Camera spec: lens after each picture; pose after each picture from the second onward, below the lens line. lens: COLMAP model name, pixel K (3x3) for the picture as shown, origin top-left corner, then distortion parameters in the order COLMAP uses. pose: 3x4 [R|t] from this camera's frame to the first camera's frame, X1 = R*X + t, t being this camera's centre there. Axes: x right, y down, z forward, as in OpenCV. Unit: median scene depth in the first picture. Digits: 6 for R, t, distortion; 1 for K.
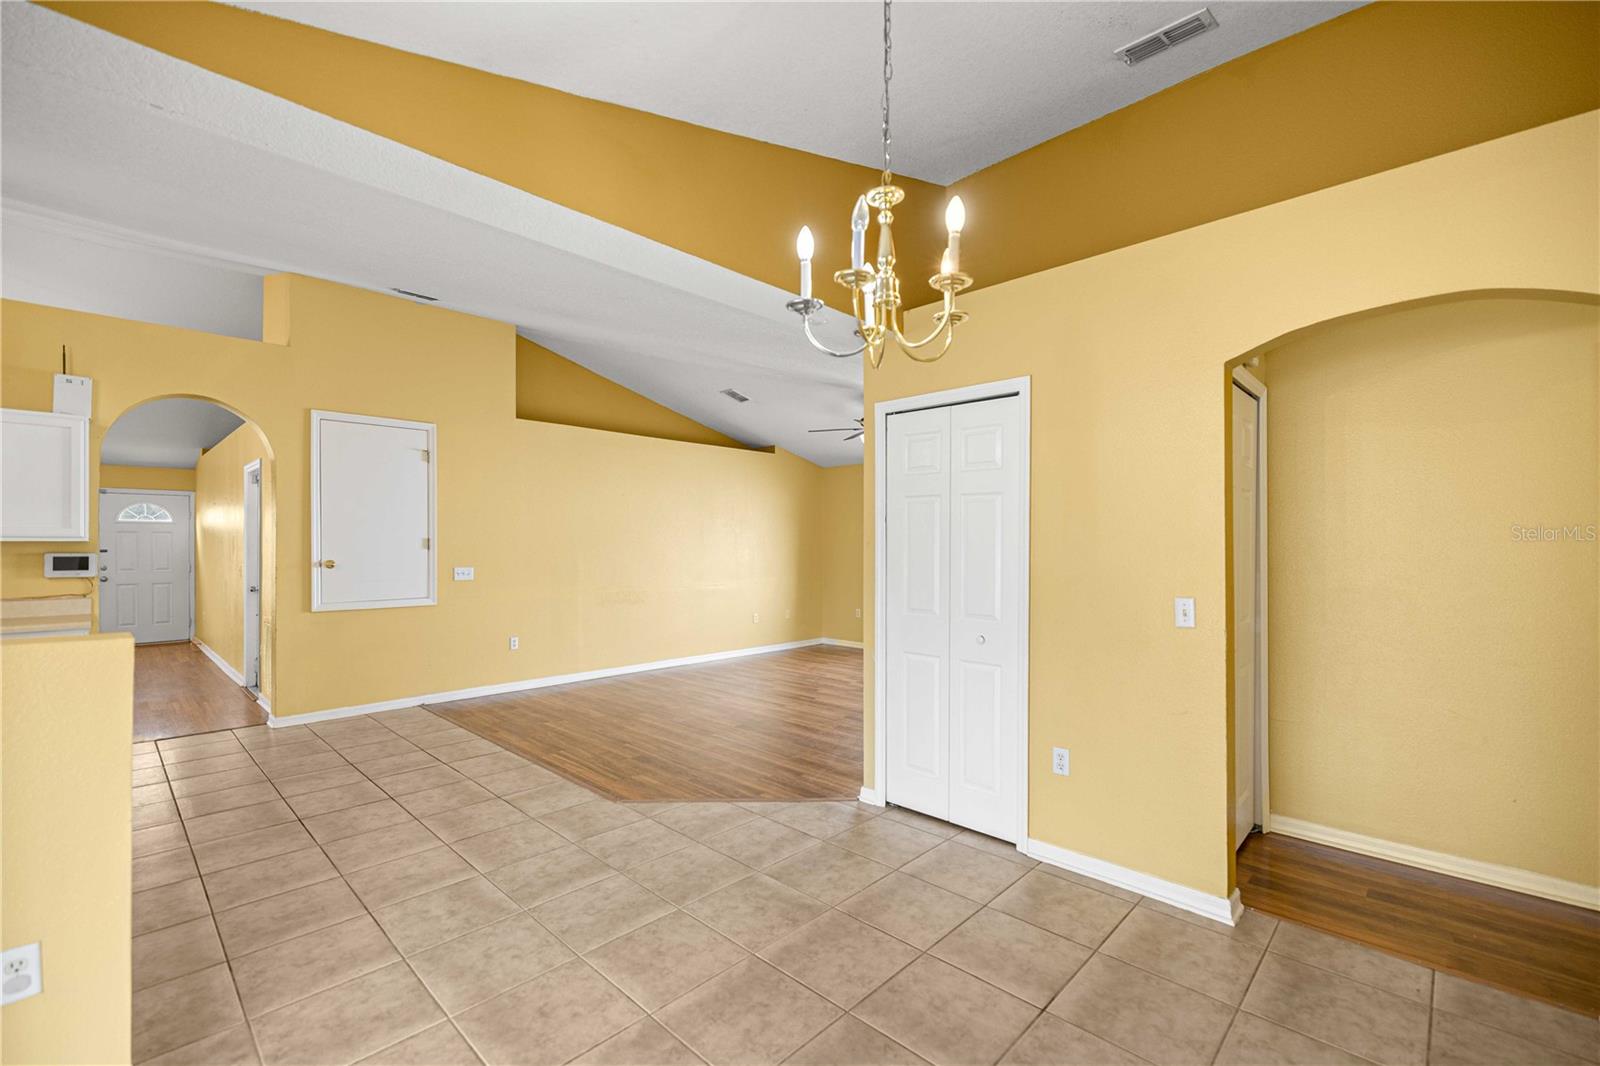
lens RADIAL K [[678.4, 0, 797.9], [0, 678.4, 546.5], [0, 0, 1]] dist [0.001171, -0.000476]
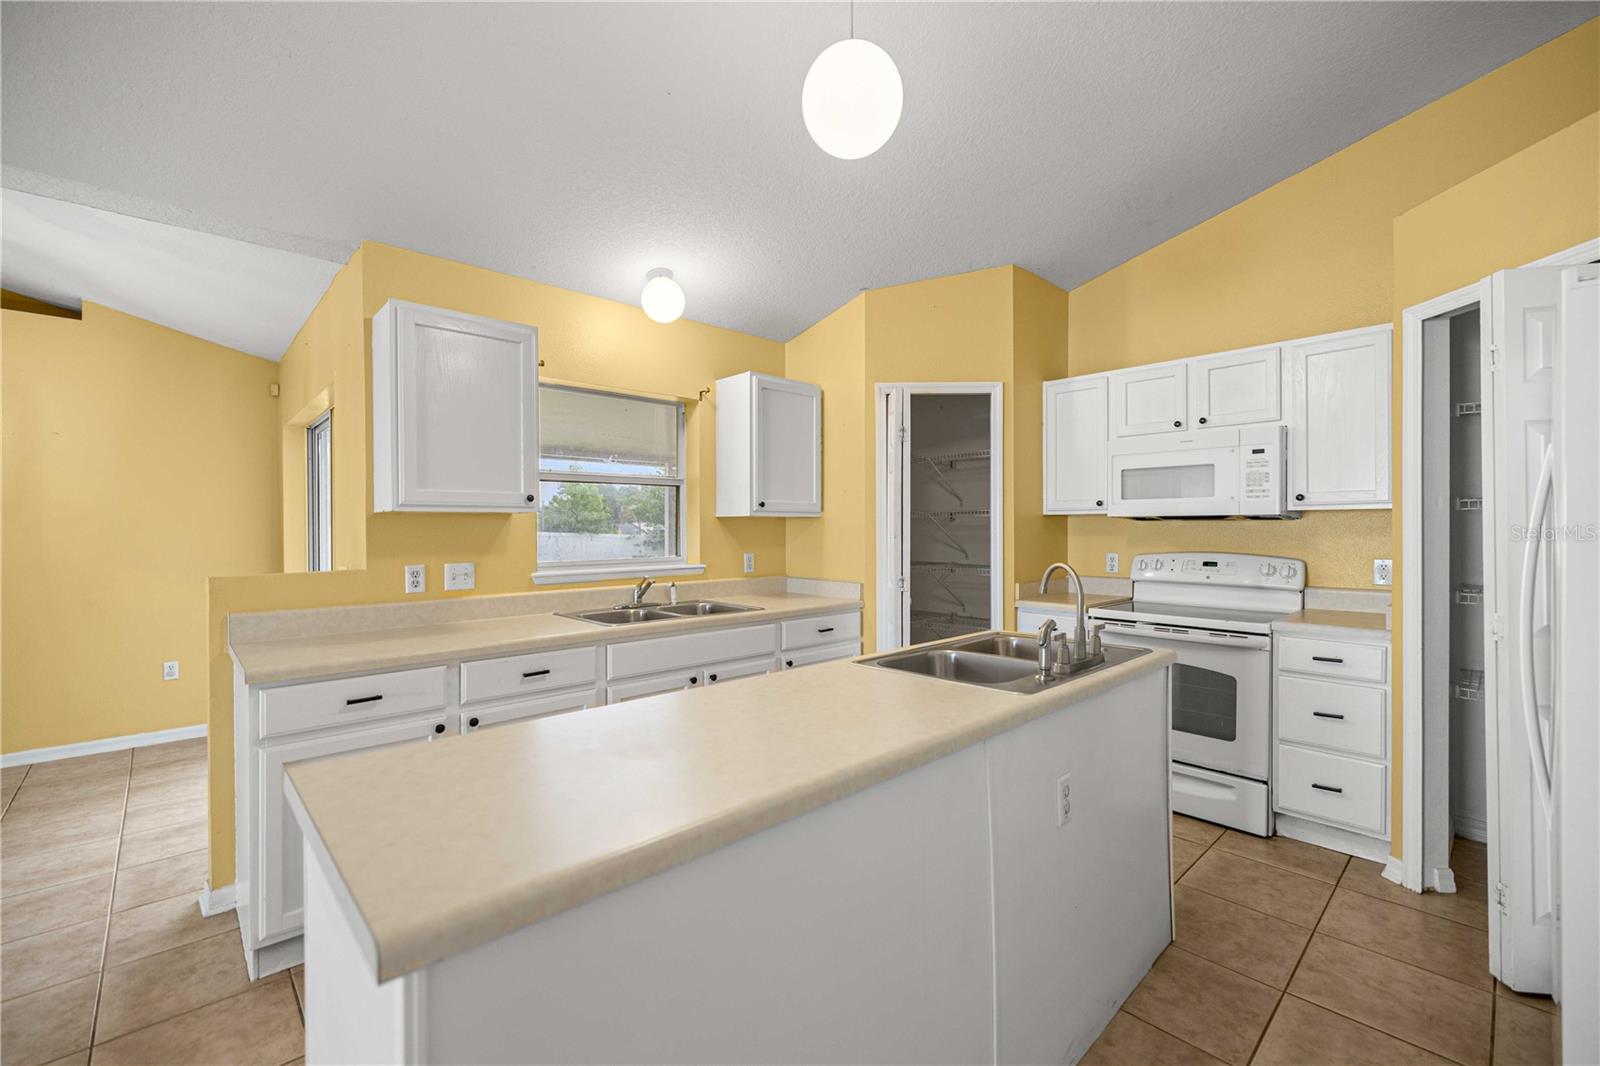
lens RADIAL K [[678.4, 0, 792.8], [0, 678.4, 529.0], [0, 0, 1]] dist [0.001171, -0.000476]
pose [[-0.998579, 0.001177, 0.053285, -0.892931], [0.001153, 0.999999, -0.000487, 0.011291], [-0.053285, -0.000424, -0.998579, 0.920679]]
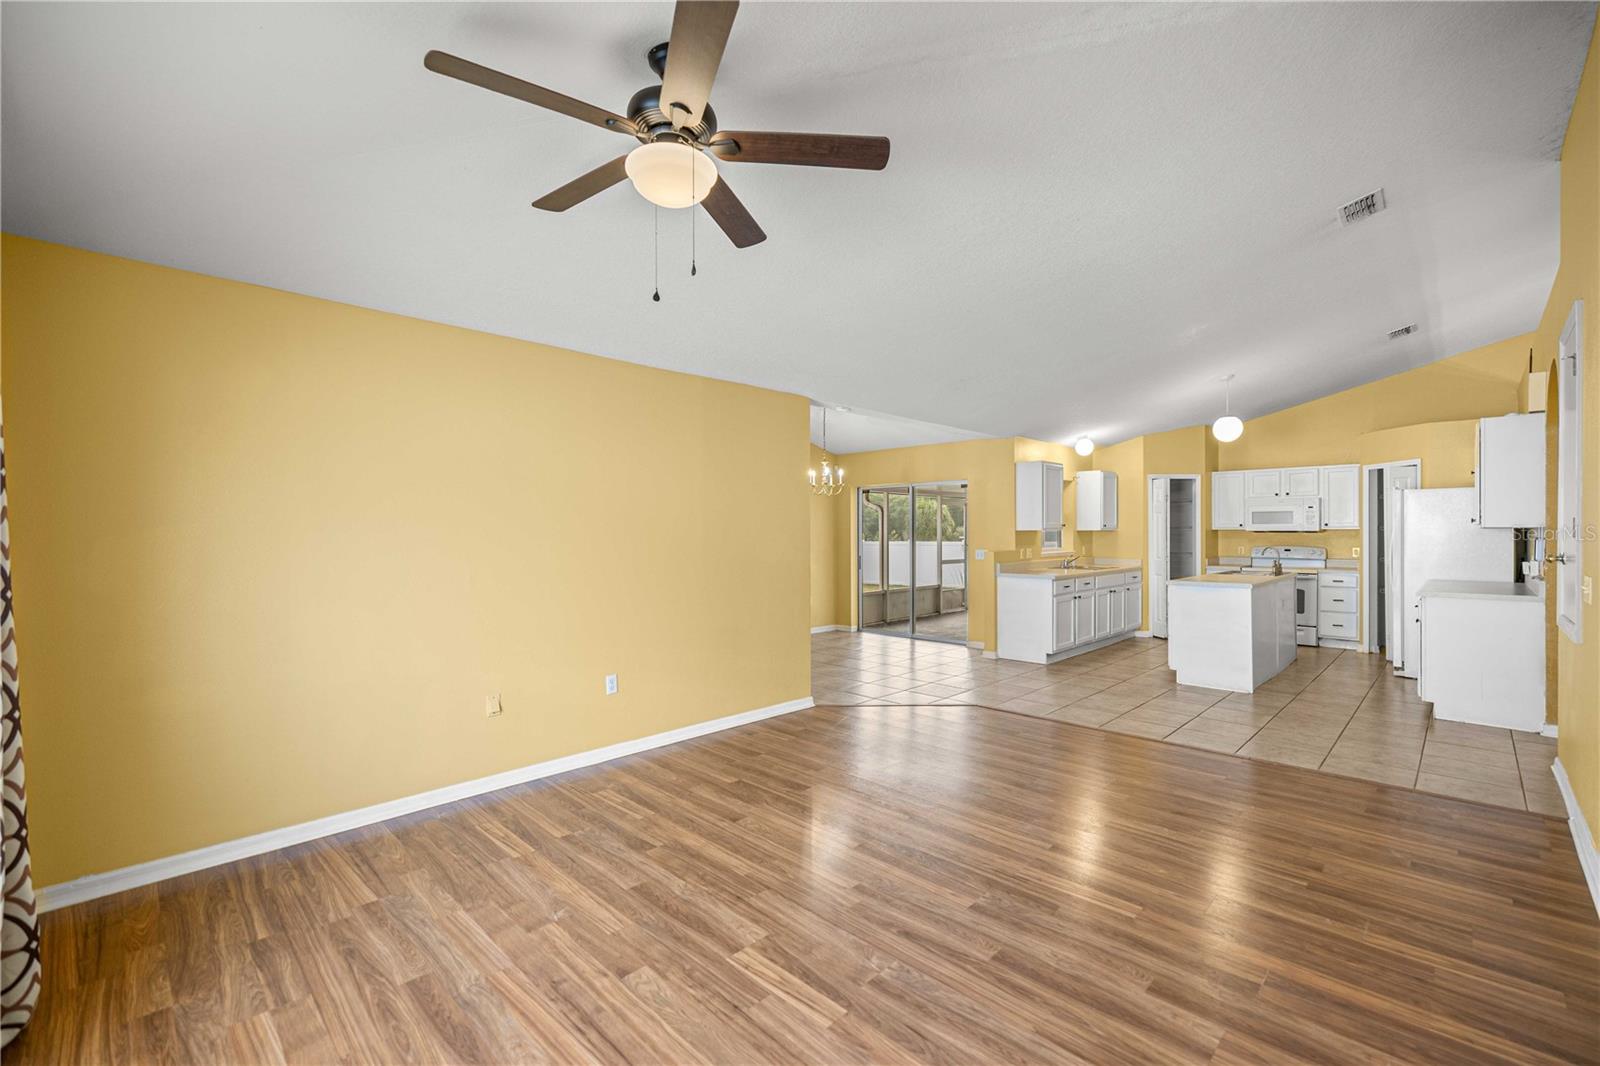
lens RADIAL K [[678.4, 0, 799.7], [0, 678.4, 531.2], [0, 0, 1]] dist [0.001171, -0.000476]
pose [[-0.999935, -0.000091, 0.011398, 0.086922], [-0.000118, 0.999997, -0.002402, 0.001721], [-0.011397, -0.002403, -0.999932, 2.126135]]
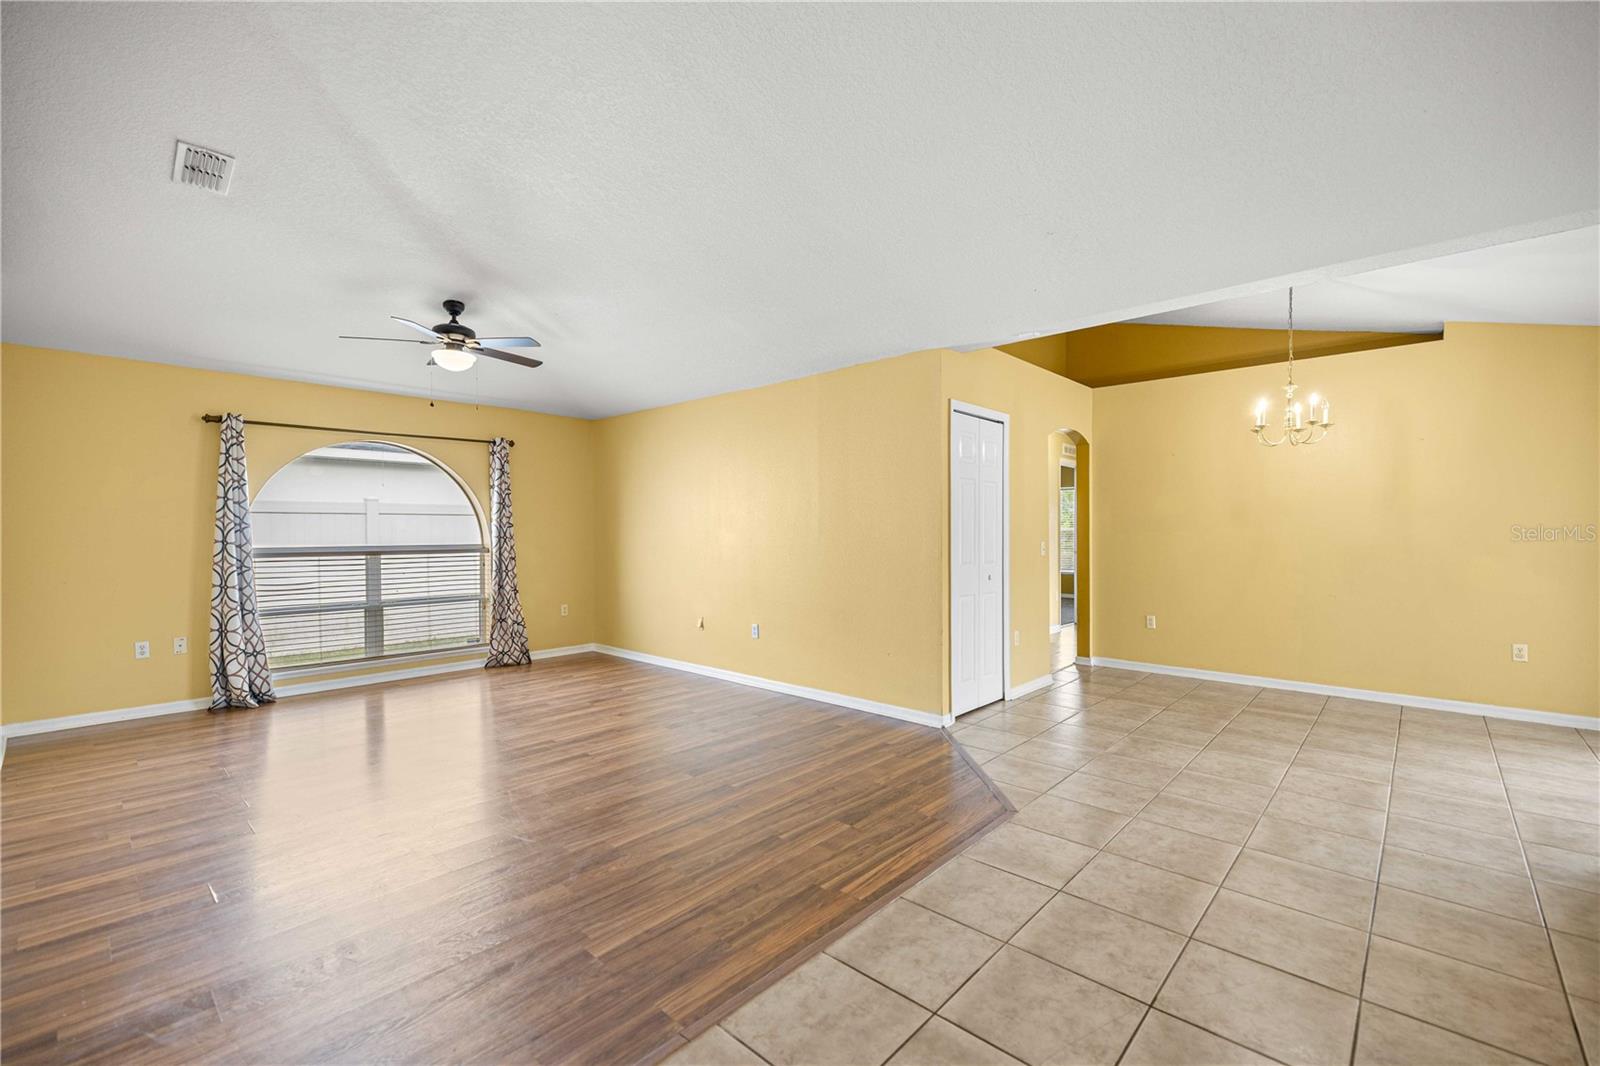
lens RADIAL K [[678.4, 0, 809.6], [0, 678.4, 529.8], [0, 0, 1]] dist [0.001171, -0.000476]
pose [[-0.025452, 0.001020, 0.999676, -0.938831], [0.006839, 0.999976, -0.000846, 0.024504], [-0.999653, 0.006816, -0.025458, 1.091734]]
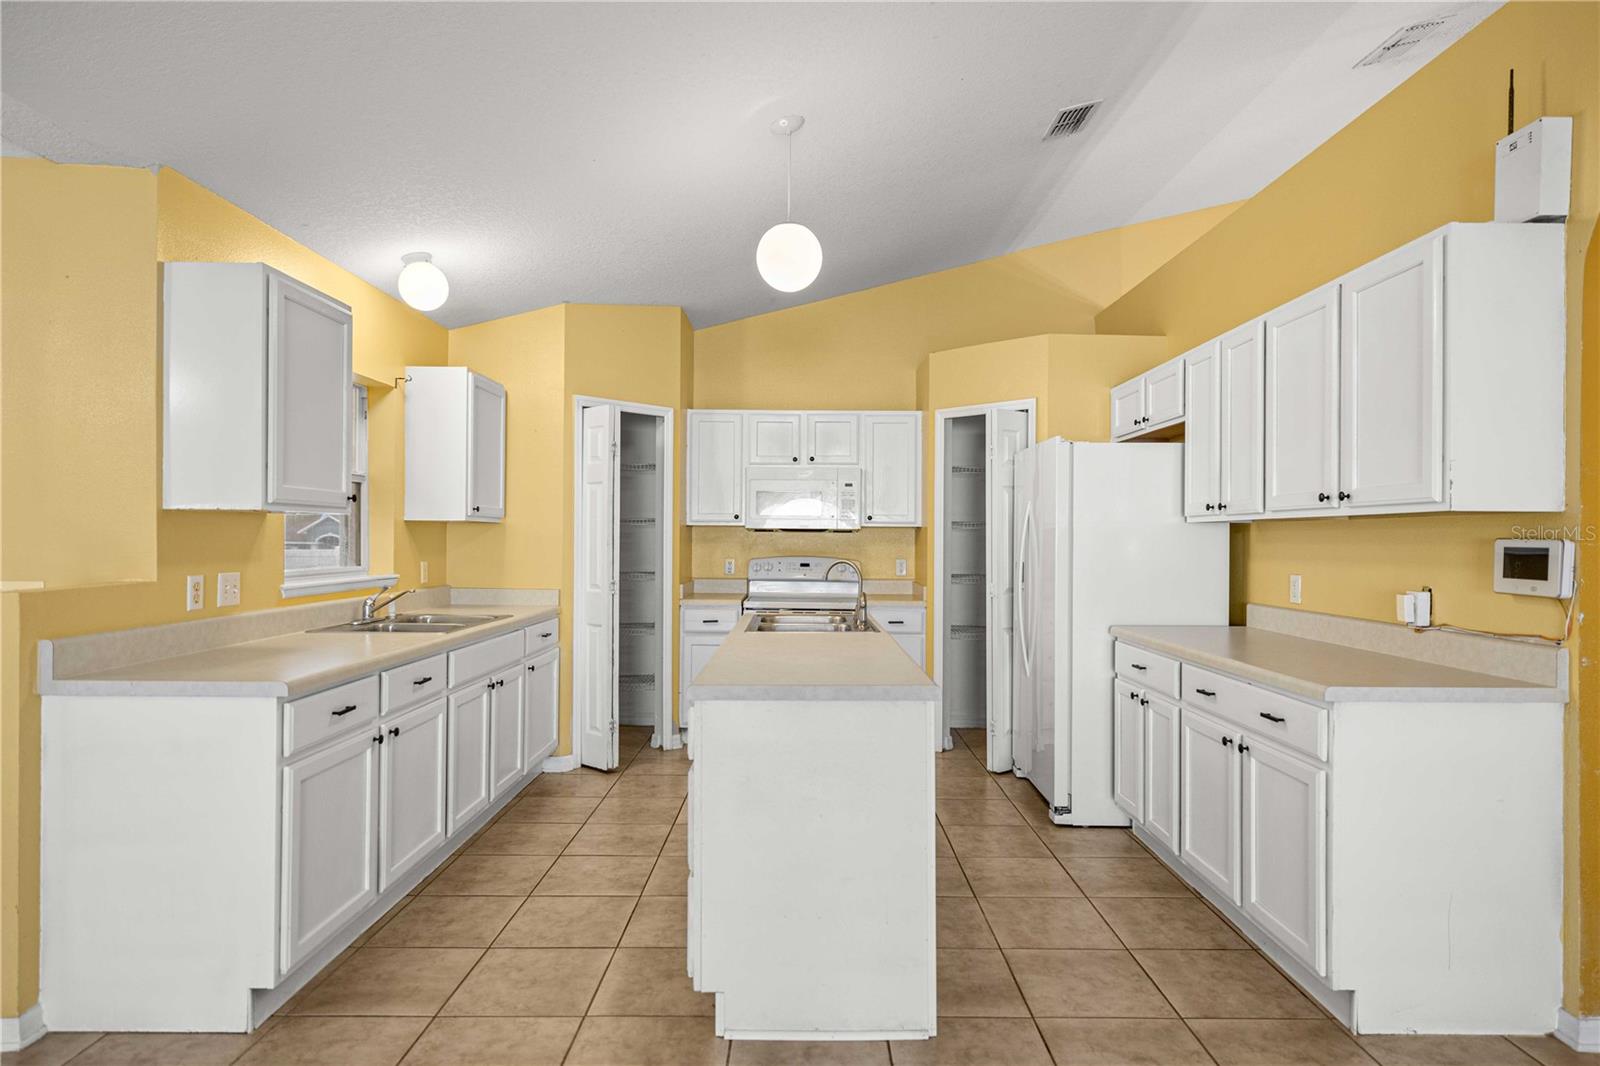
lens RADIAL K [[893.7, 0, 807.1], [0, 893.7, 539.4], [0, 0, 1]] dist [0.003466, 0.002196]
pose [[-0.718947, -0.006930, -0.695031, -0.350653], [-0.008275, 0.999965, -0.001411, 0.014538], [0.695016, 0.004737, -0.718979, 1.113621]]
